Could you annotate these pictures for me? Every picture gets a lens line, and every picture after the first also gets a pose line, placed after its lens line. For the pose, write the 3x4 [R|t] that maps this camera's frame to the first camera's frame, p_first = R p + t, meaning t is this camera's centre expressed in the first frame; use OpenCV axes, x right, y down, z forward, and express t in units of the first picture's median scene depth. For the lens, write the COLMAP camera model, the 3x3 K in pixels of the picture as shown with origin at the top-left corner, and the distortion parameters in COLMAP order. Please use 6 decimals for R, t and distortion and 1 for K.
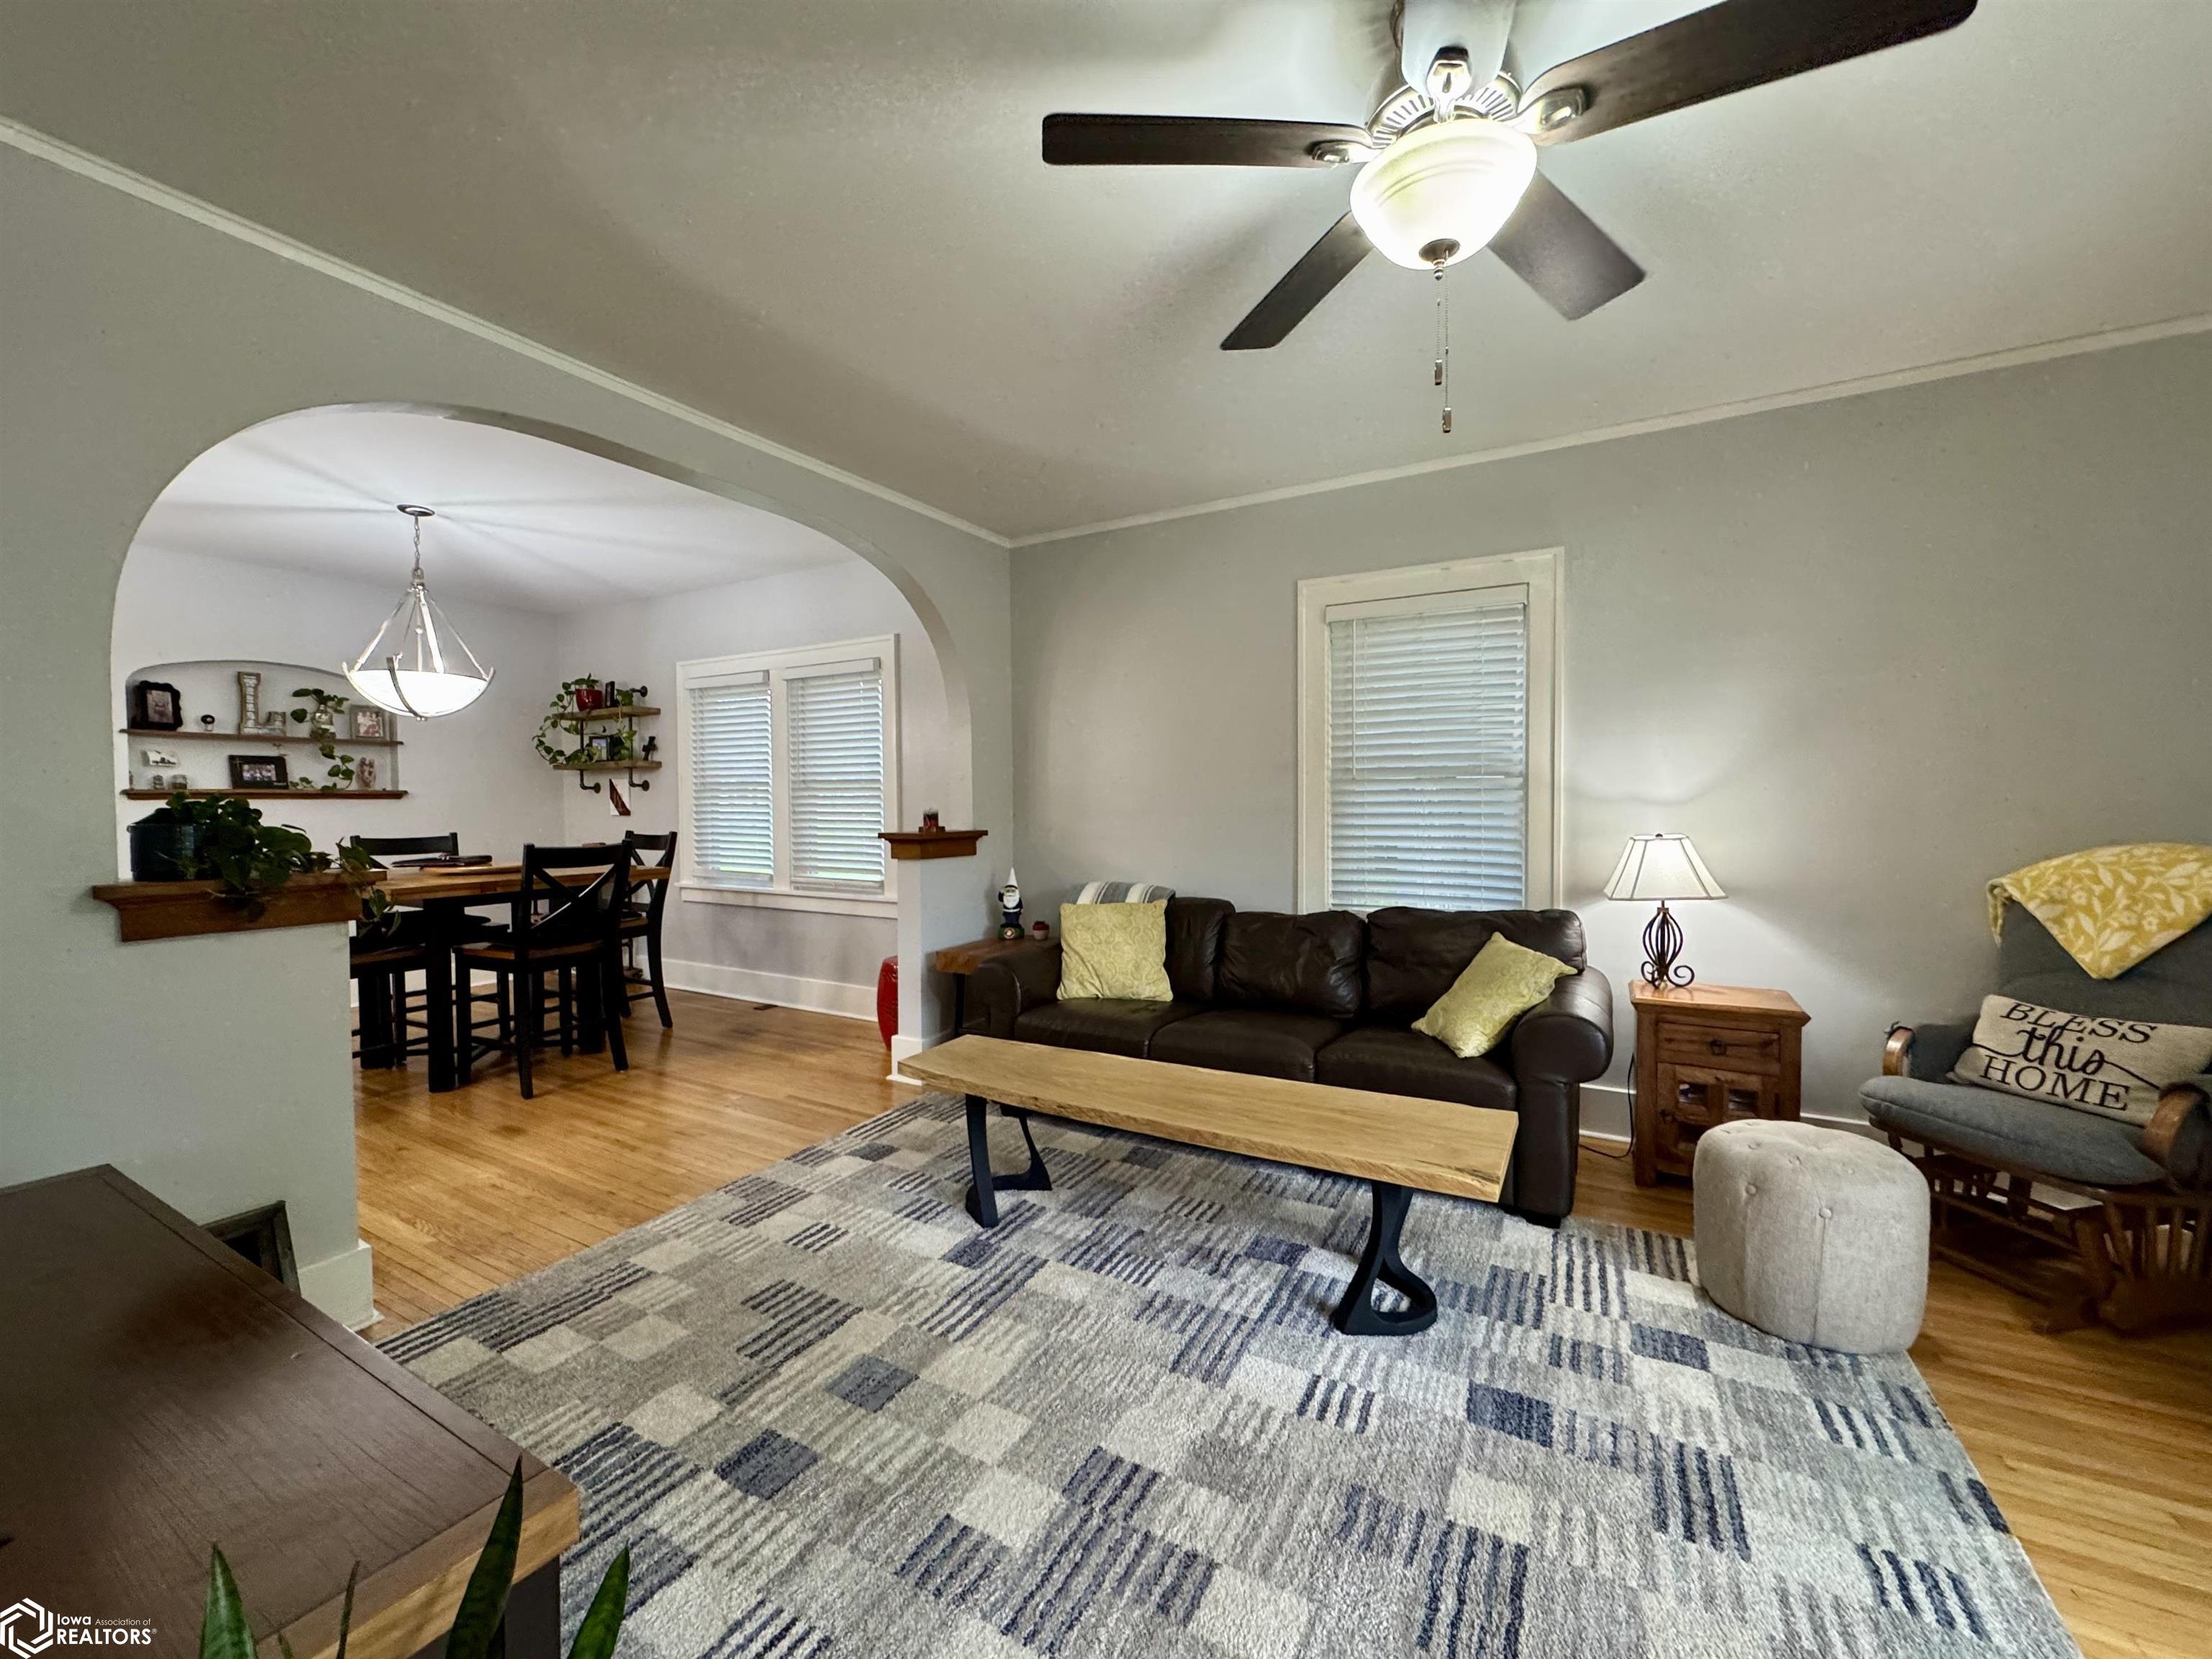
lens RADIAL K [[884.7, 0, 1102.6], [0, 884.7, 830.3], [0, 0, 1]] dist [-0.003256, 0.000279]
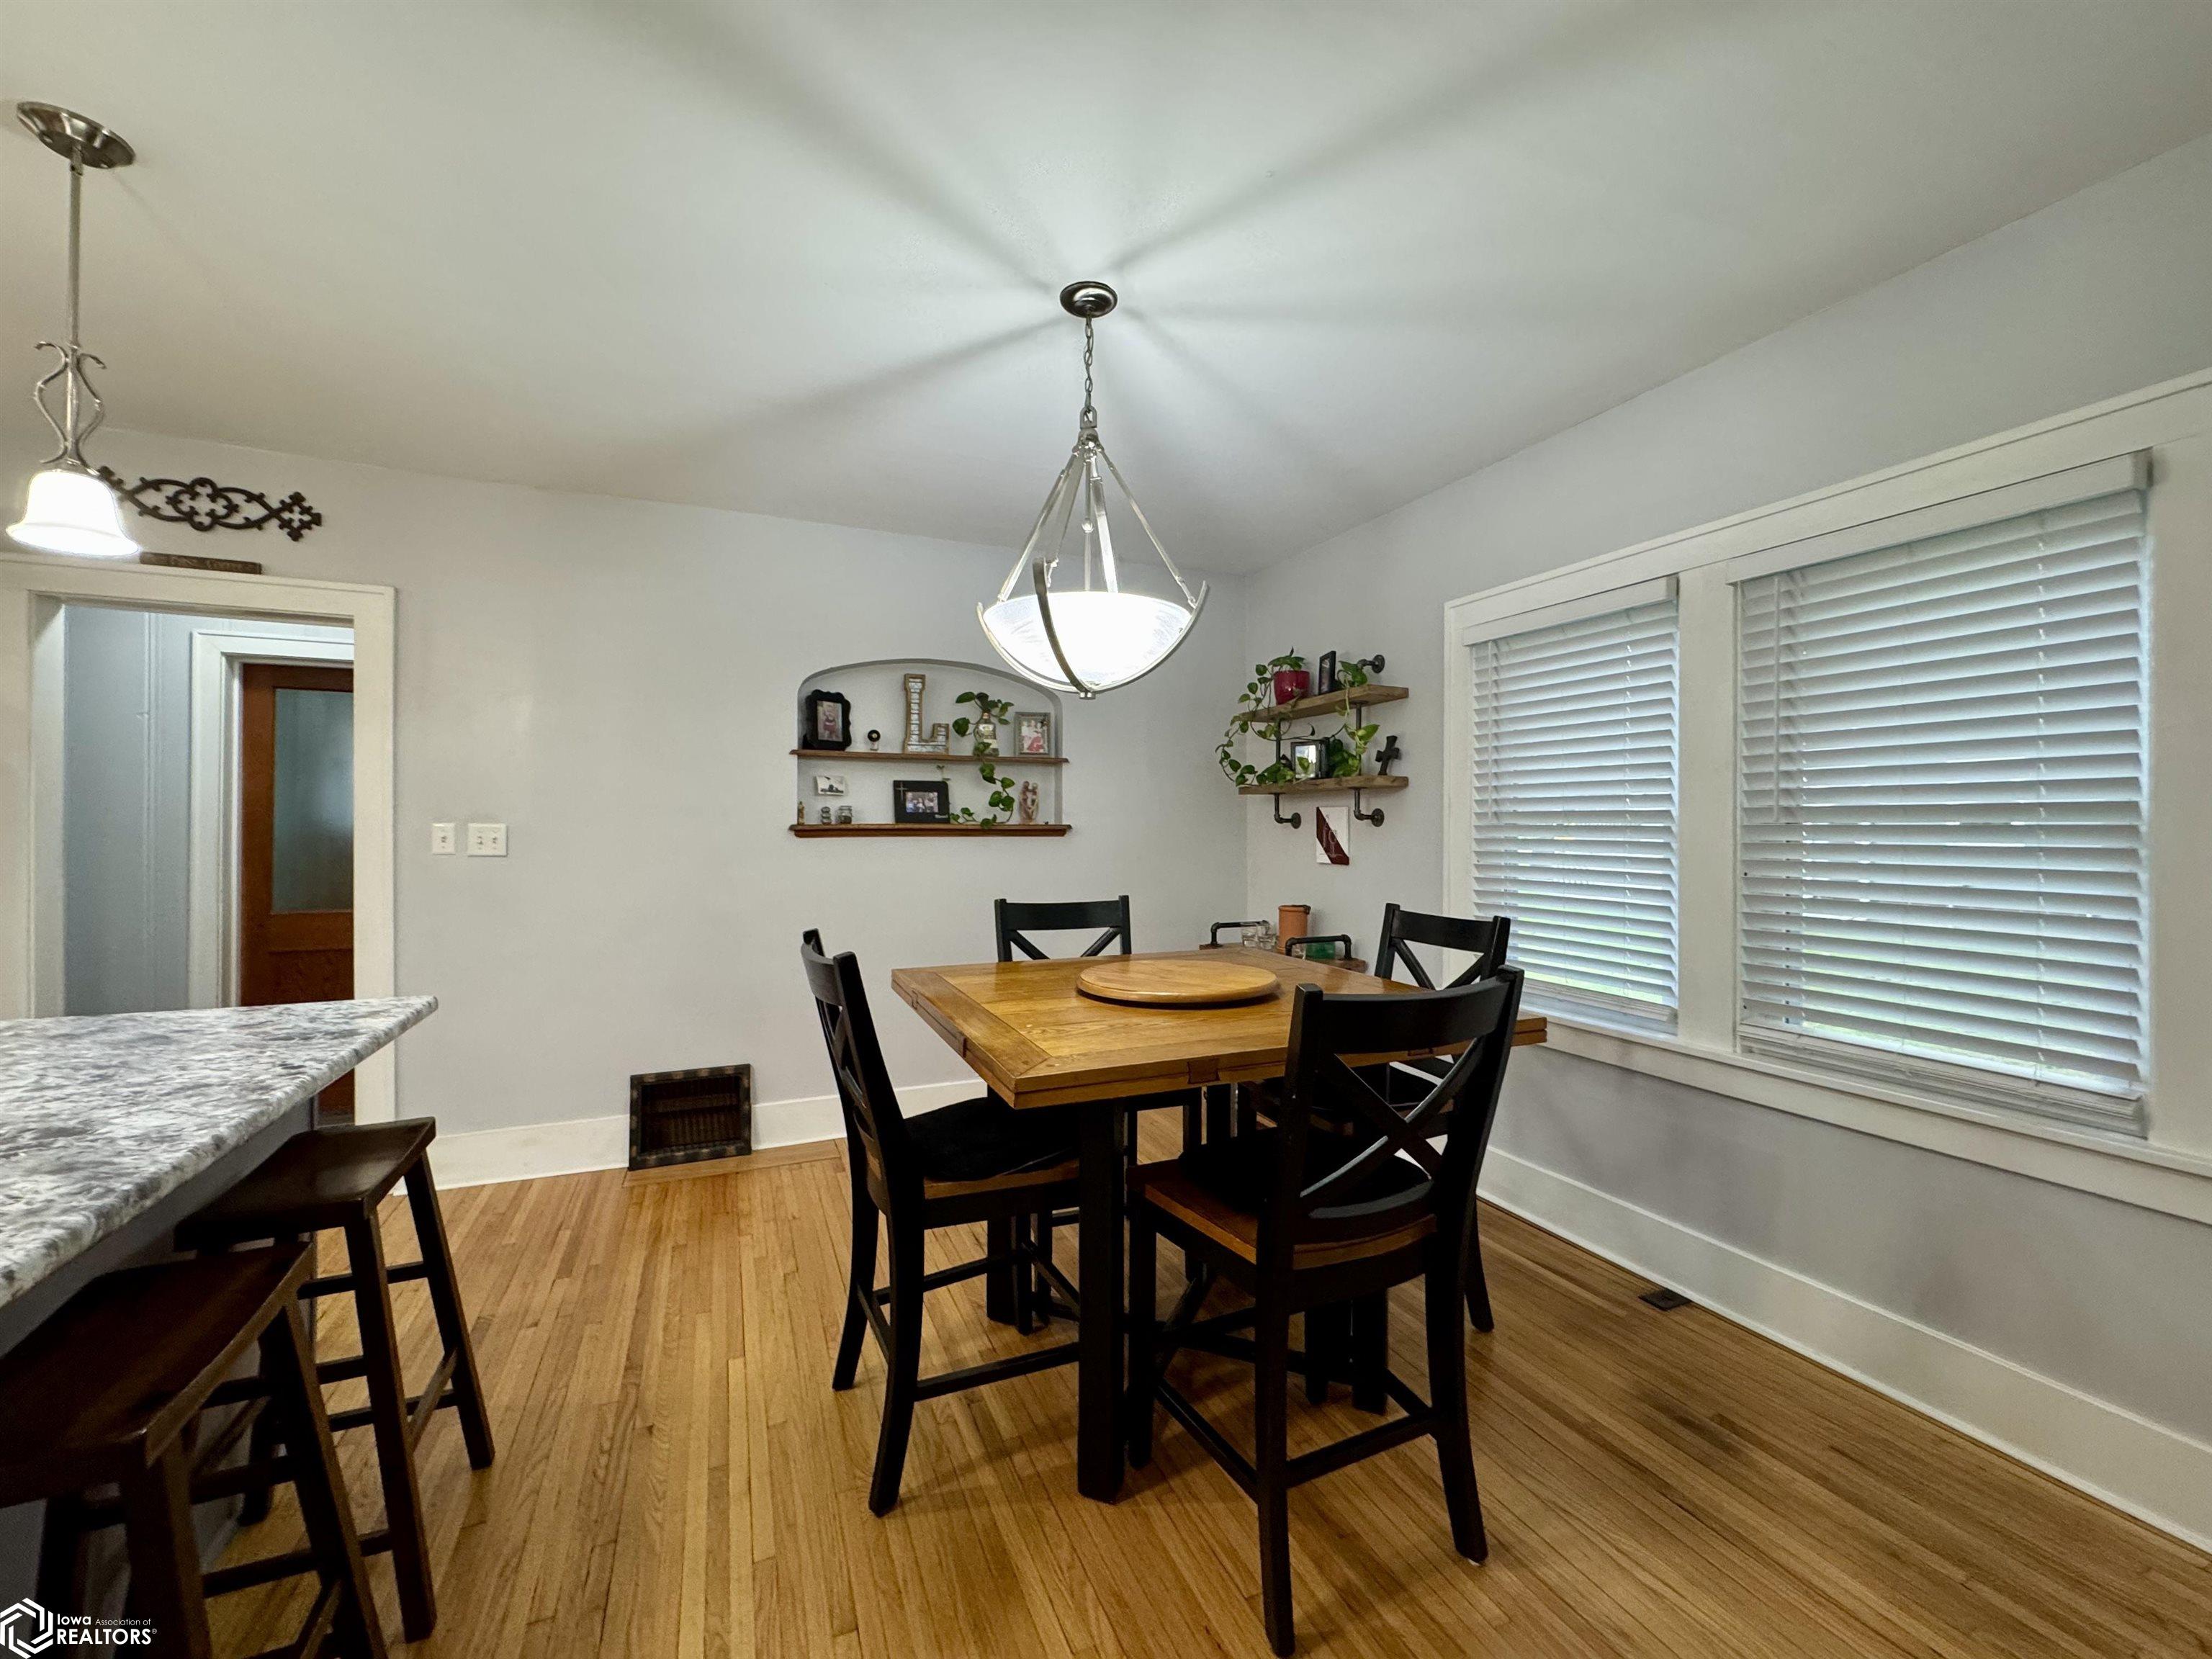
lens RADIAL K [[884.7, 0, 1102.6], [0, 884.7, 830.3], [0, 0, 1]] dist [-0.003256, 0.000279]
pose [[0.801383, 0.008818, -0.598087, -0.404013], [-0.026182, 0.999450, -0.020346, -0.032365], [0.597578, 0.031964, 0.801173, 0.528023]]
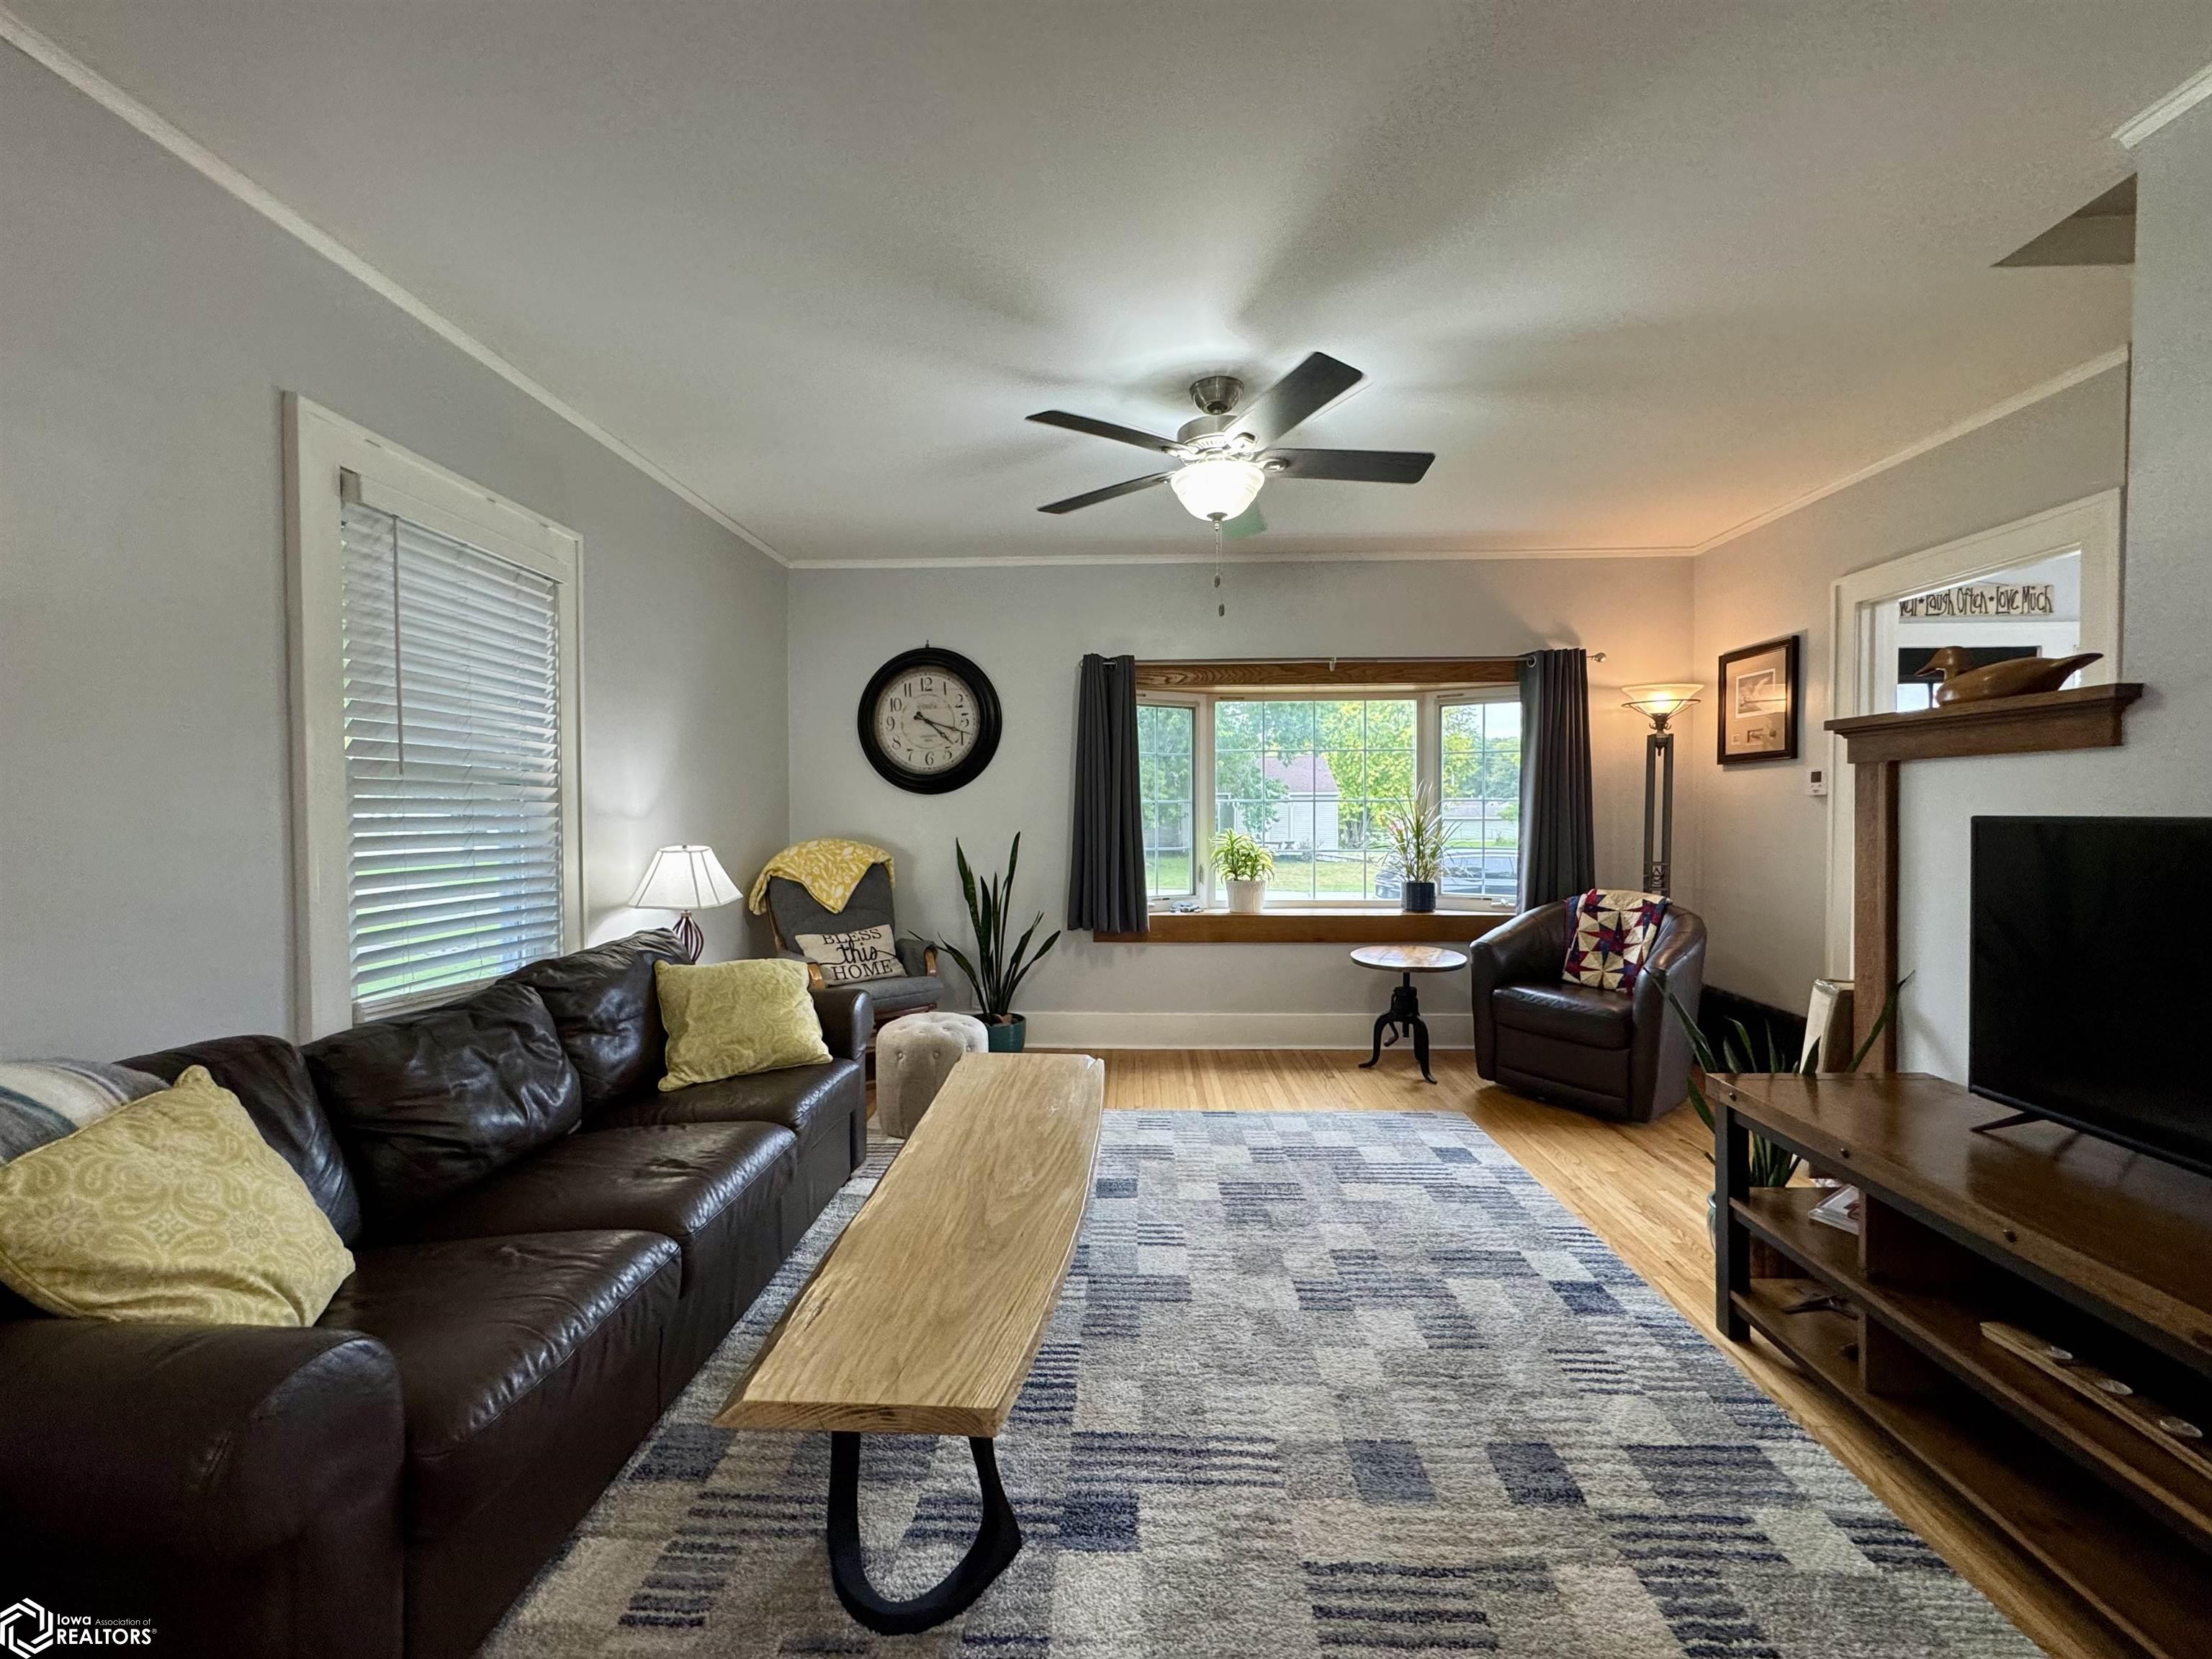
lens RADIAL K [[884.7, 0, 1102.6], [0, 884.7, 830.3], [0, 0, 1]] dist [-0.003256, 0.000279]
pose [[-0.458167, -0.009479, 0.888815, -0.377270], [0.034327, 0.999009, 0.028349, -0.018148], [-0.888203, 0.043498, -0.457388, 0.676460]]
